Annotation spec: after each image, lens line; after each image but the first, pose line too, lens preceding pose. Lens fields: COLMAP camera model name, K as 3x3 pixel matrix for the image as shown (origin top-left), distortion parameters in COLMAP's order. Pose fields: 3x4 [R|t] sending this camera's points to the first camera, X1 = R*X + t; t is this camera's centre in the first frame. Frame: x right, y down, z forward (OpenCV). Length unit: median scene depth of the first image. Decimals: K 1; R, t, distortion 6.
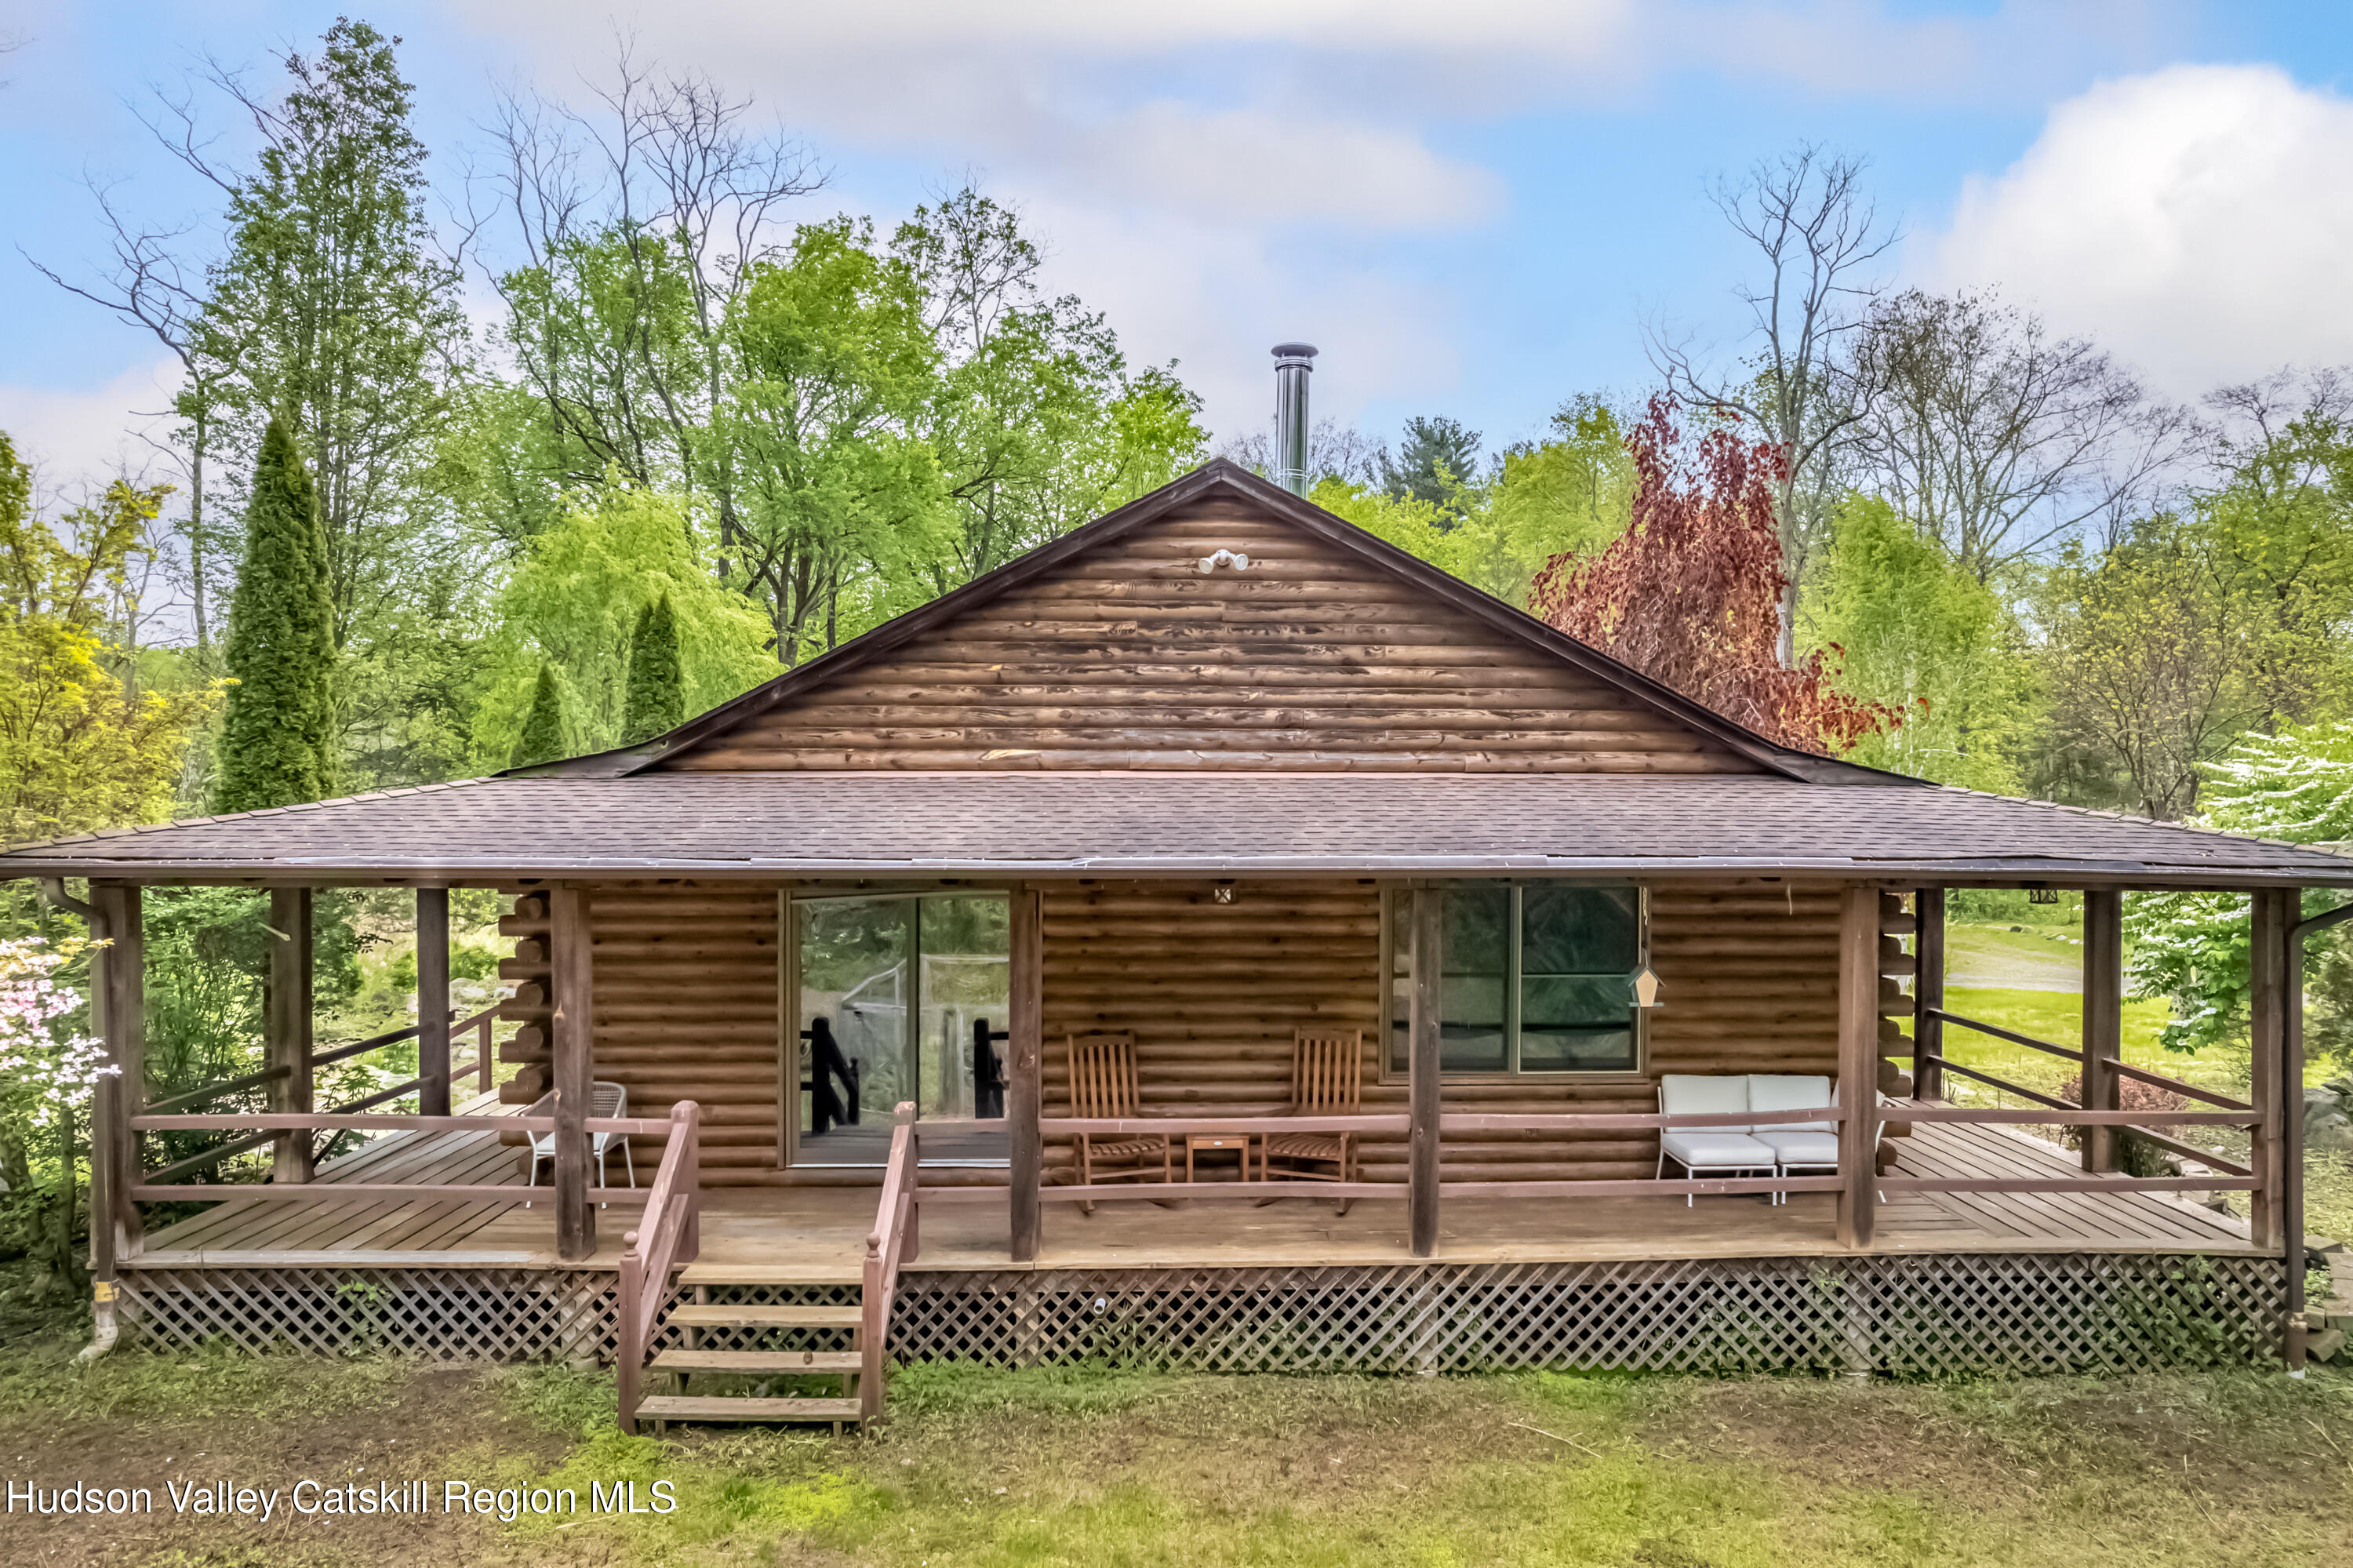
lens RADIAL K [[1001.1, 0, 1175.5], [0, 1001.1, 785.0], [0, 0, 1]] dist [-0.016381, 0.000833]
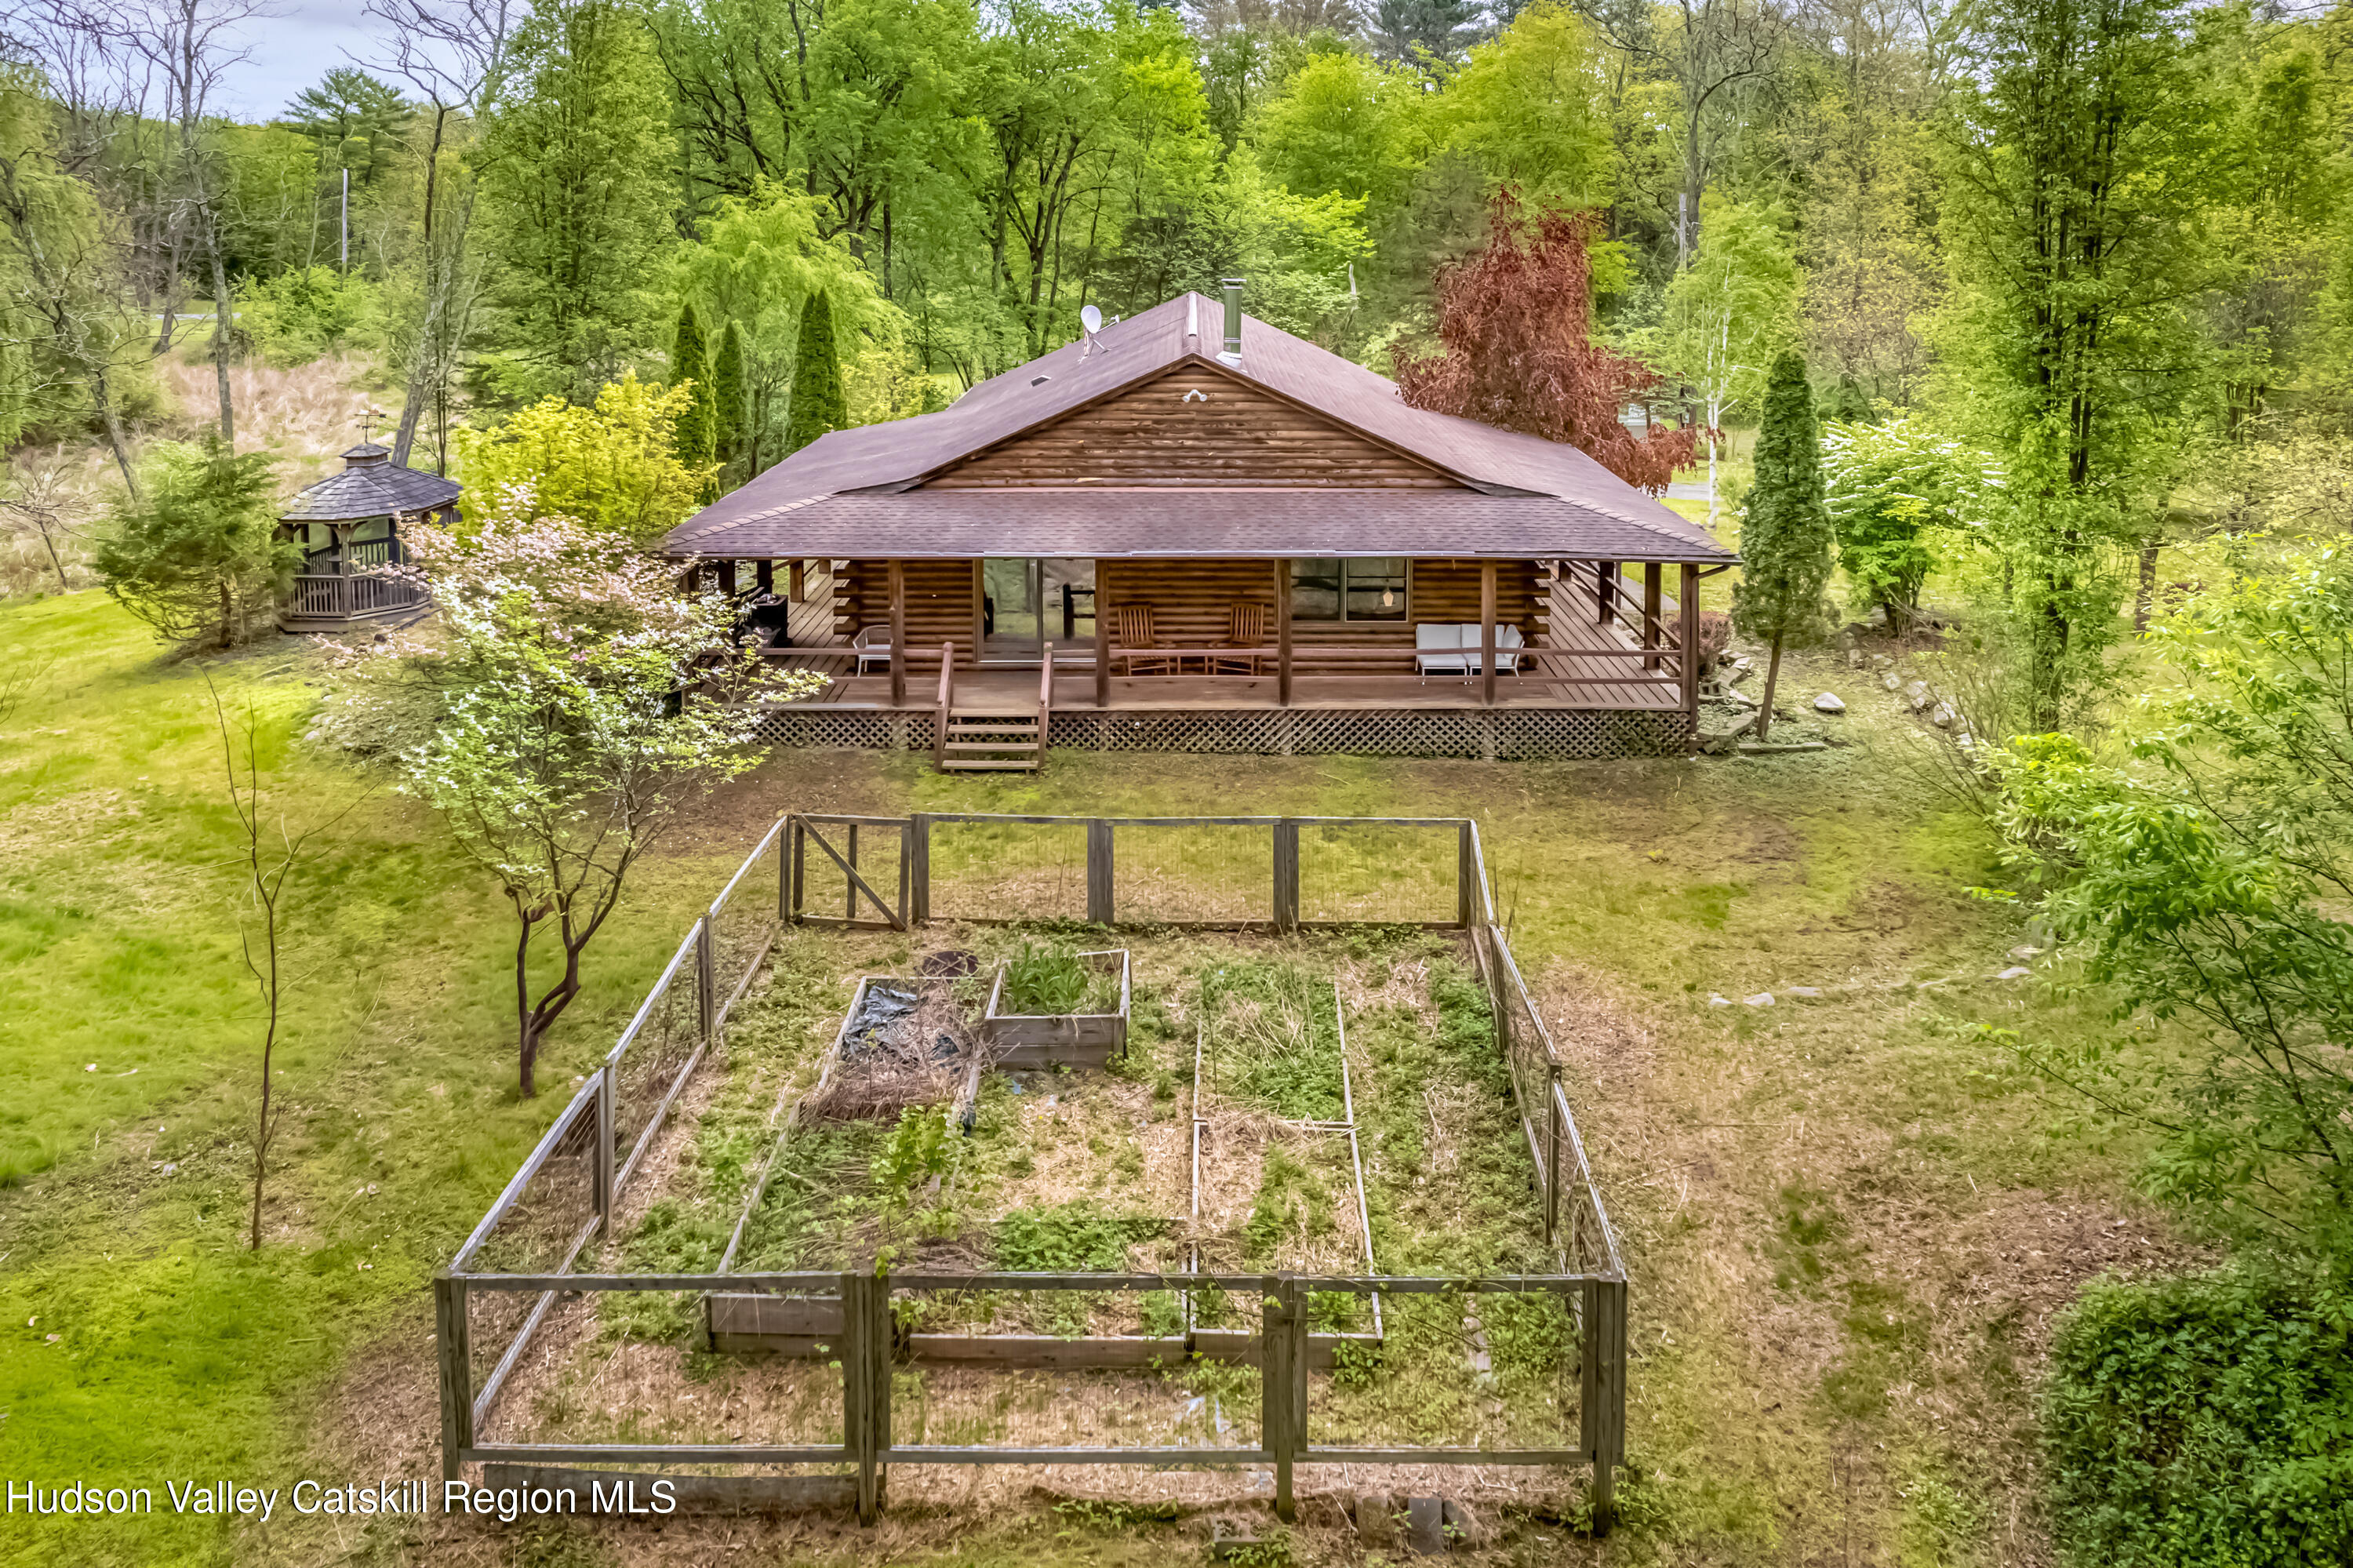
lens RADIAL K [[1492.1, 0, 1177.6], [0, 1492.1, 783.8], [0, 0, 1]] dist [-0.000392, 0.000173]
pose [[0.999887, 0.006979, -0.013301, 0.057420], [0.000678, 0.863665, 0.504065, -1.024376], [0.015006, -0.504017, 0.863563, -1.904366]]
